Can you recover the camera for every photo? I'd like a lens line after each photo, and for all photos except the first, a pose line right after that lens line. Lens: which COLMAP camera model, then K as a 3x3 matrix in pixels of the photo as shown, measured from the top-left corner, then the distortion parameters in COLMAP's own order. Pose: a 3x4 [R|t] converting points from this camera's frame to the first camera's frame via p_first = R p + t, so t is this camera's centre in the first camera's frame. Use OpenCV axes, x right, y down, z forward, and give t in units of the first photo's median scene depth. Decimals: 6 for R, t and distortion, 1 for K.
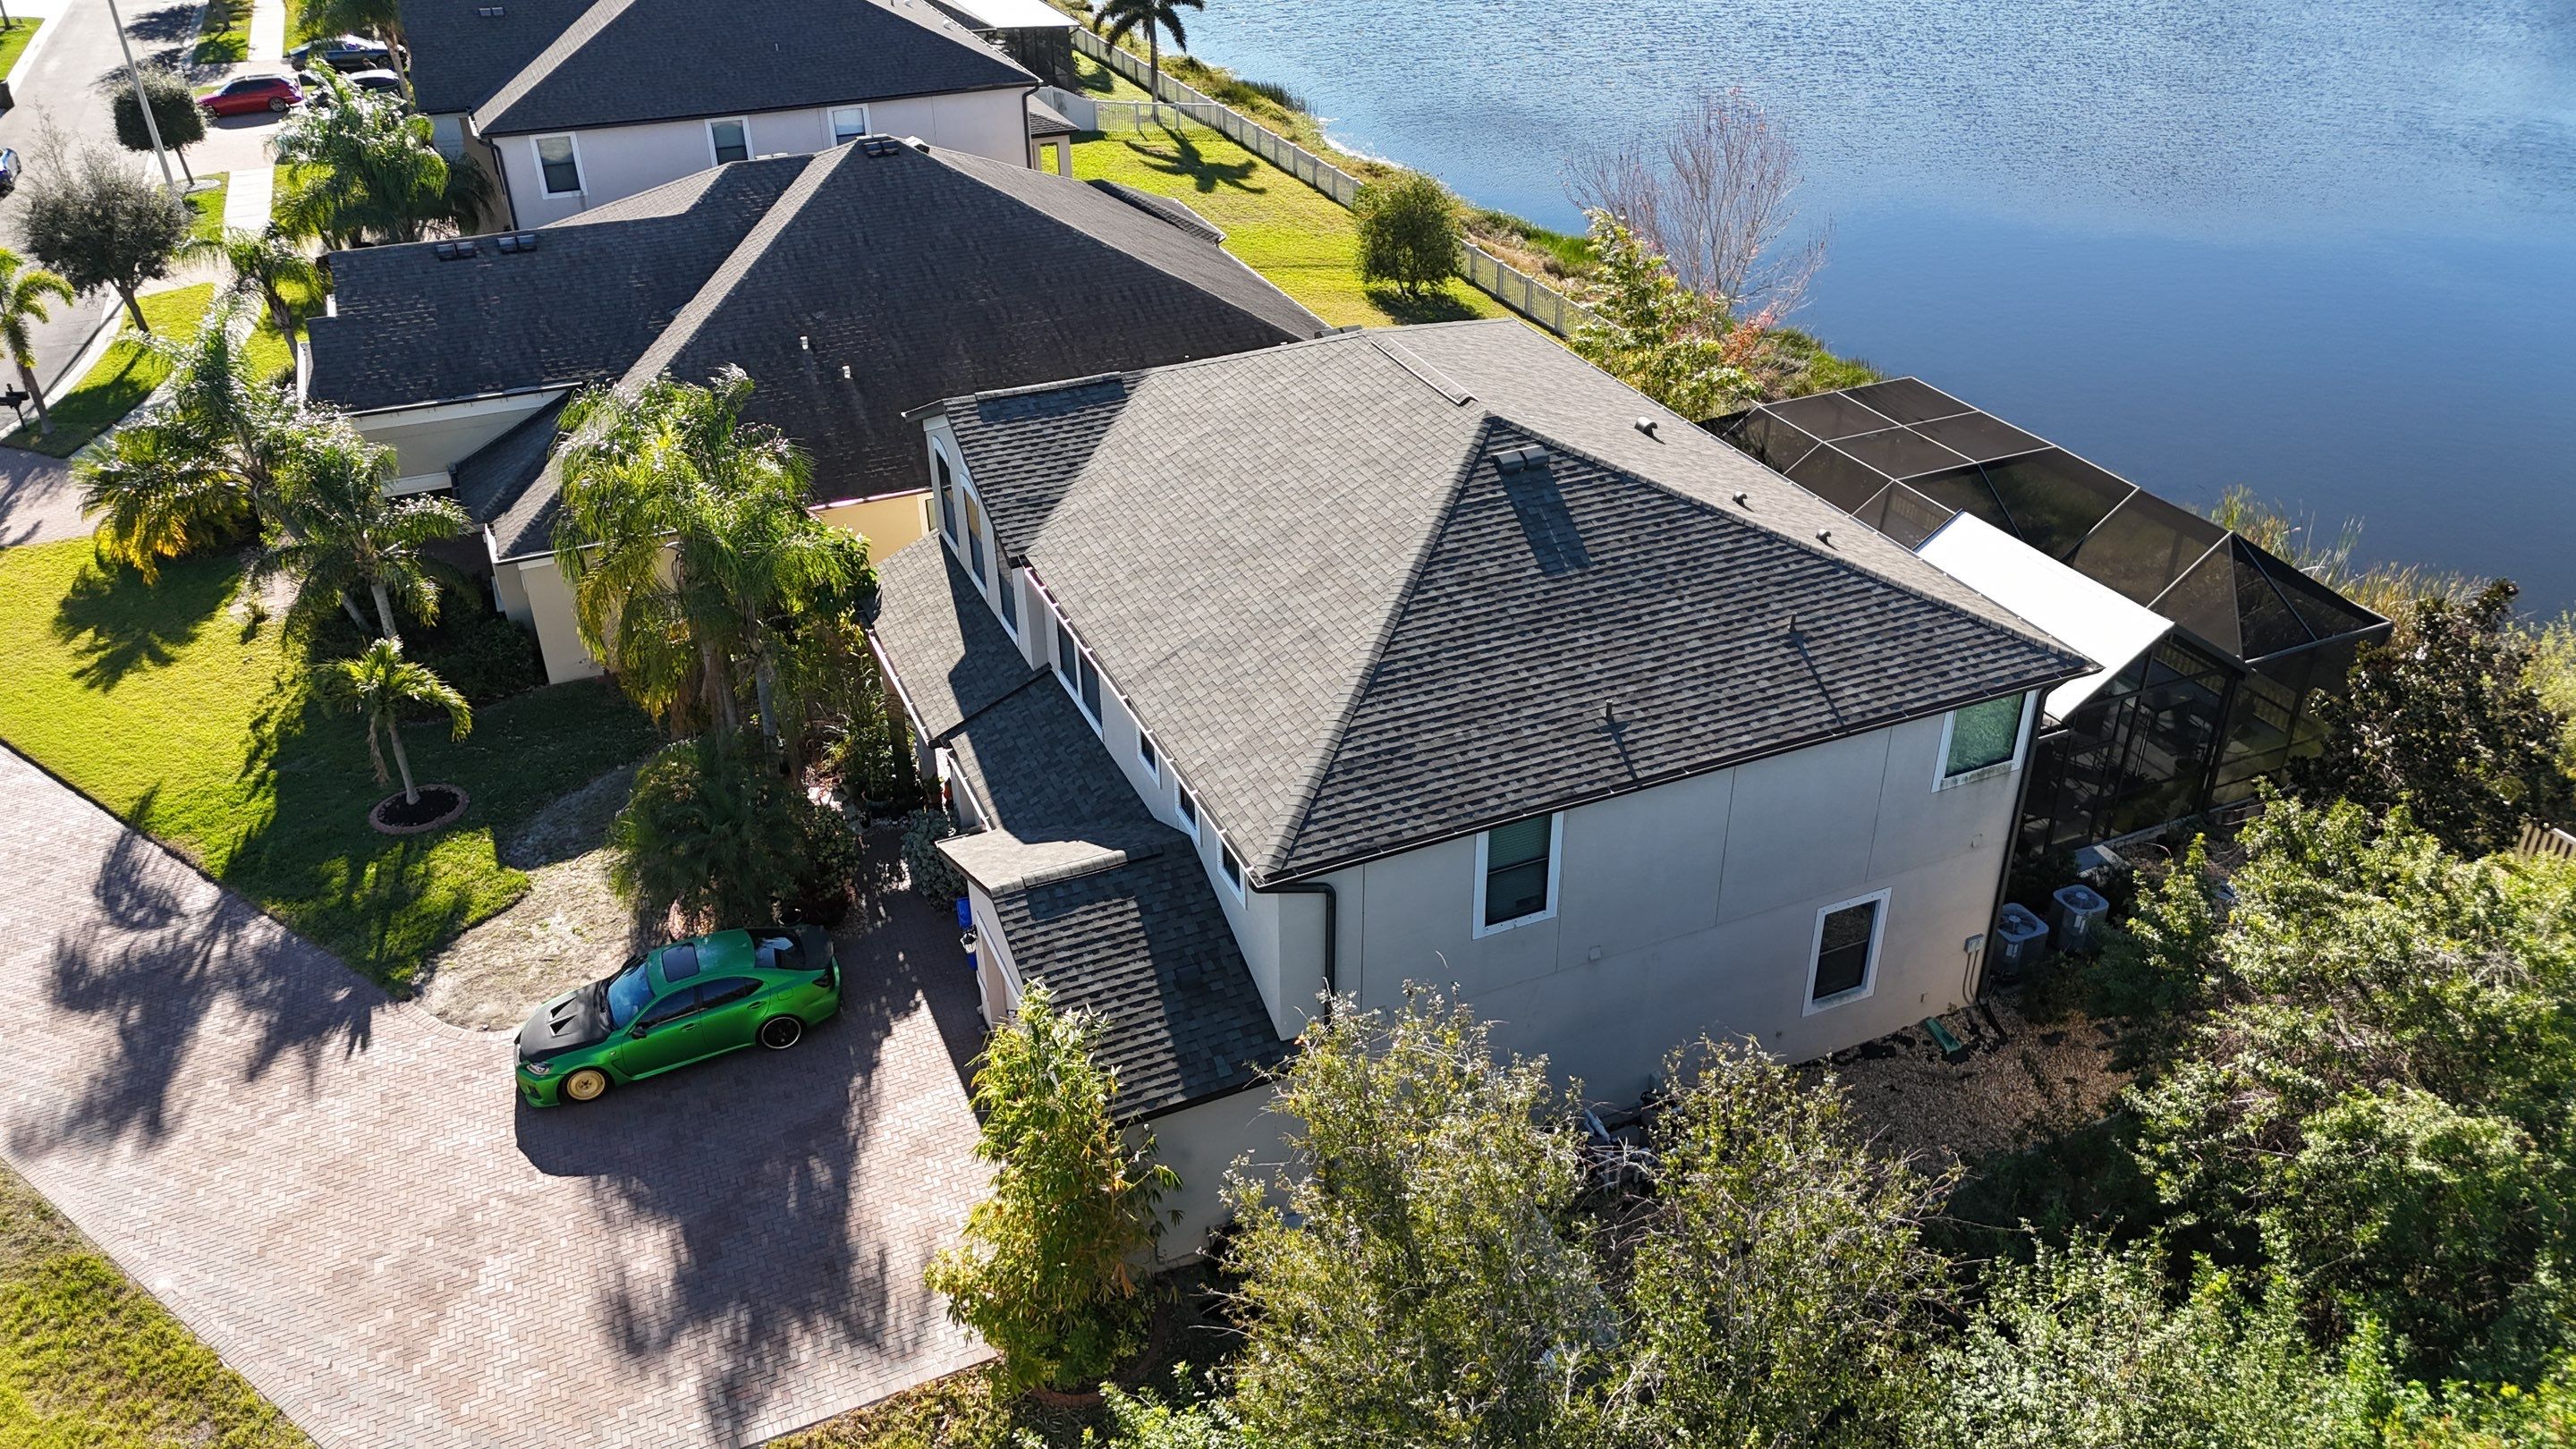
lens RADIAL K [[1926.6, 0, 1289.0], [0, 1926.6, 739.3], [0, 0, 1]] dist [0.048468, -0.037447]
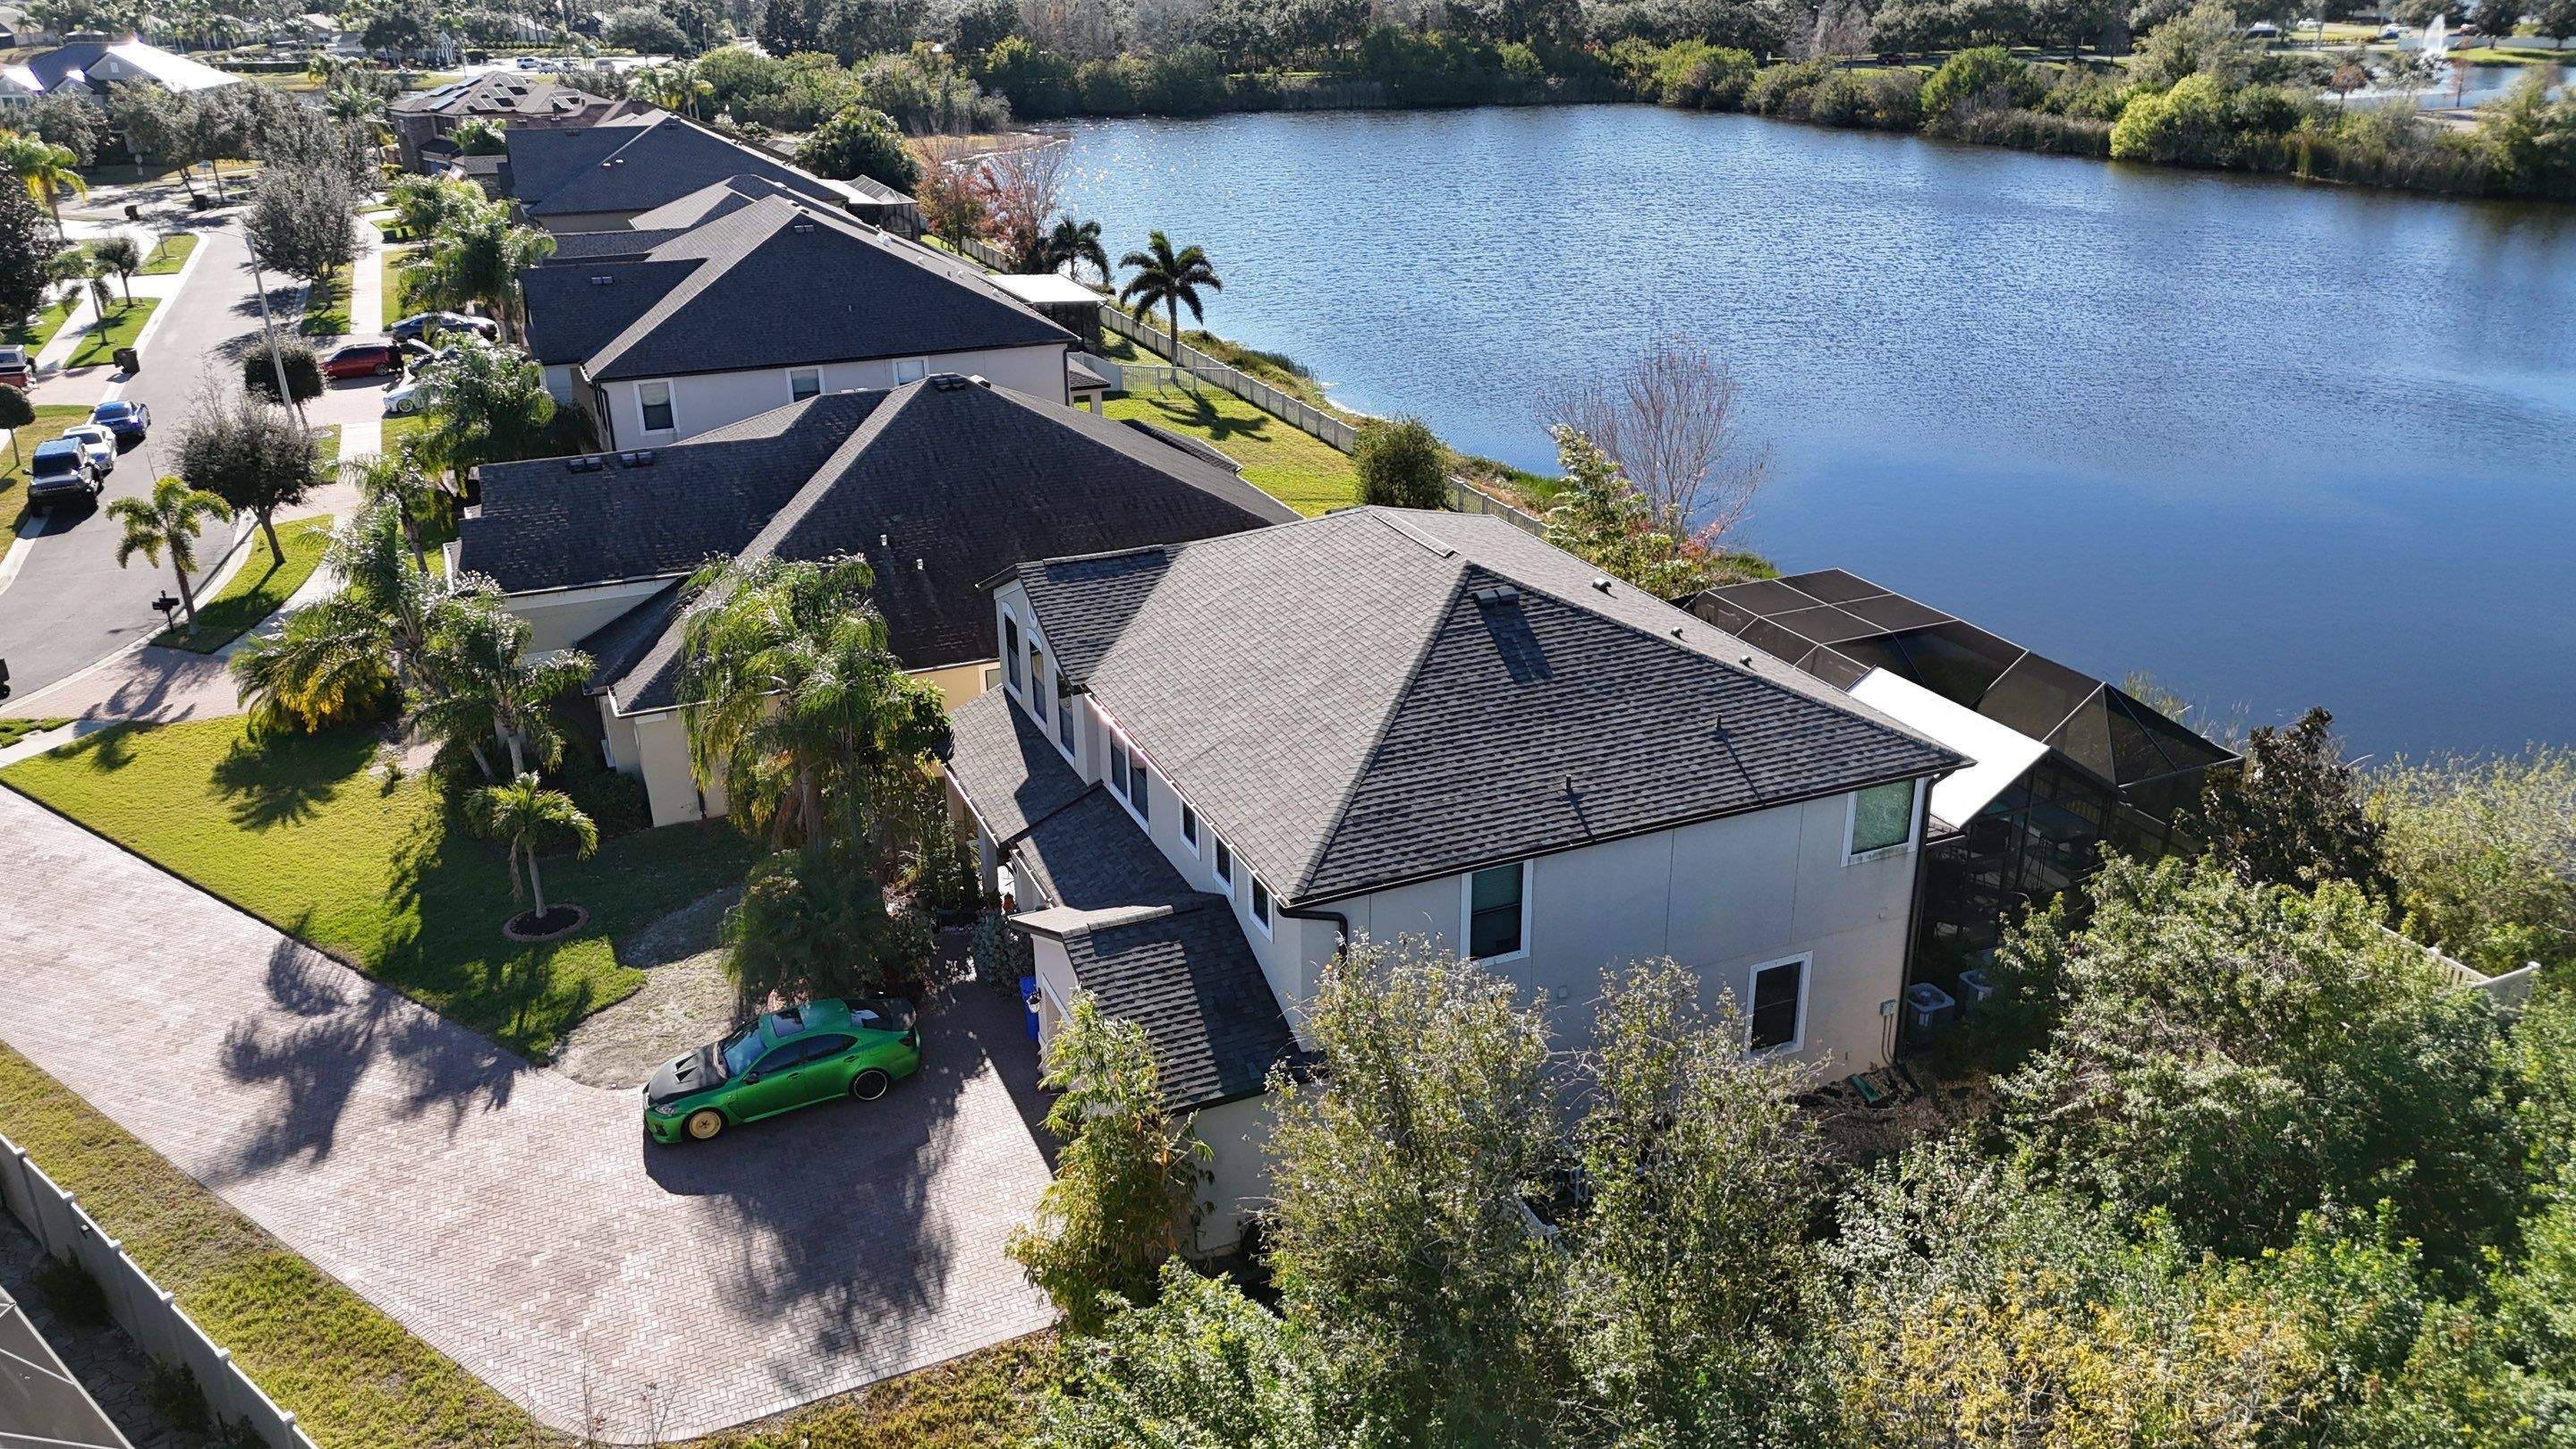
lens RADIAL K [[1926.6, 0, 1292.0], [0, 1926.6, 726.5], [0, 0, 1]] dist [0.048468, -0.037447]
pose [[0.999997, 0.001035, 0.001992, -0.010173], [-0.000731, 0.989174, -0.146746, 0.101614], [-0.002122, 0.146745, 0.989172, -0.173797]]
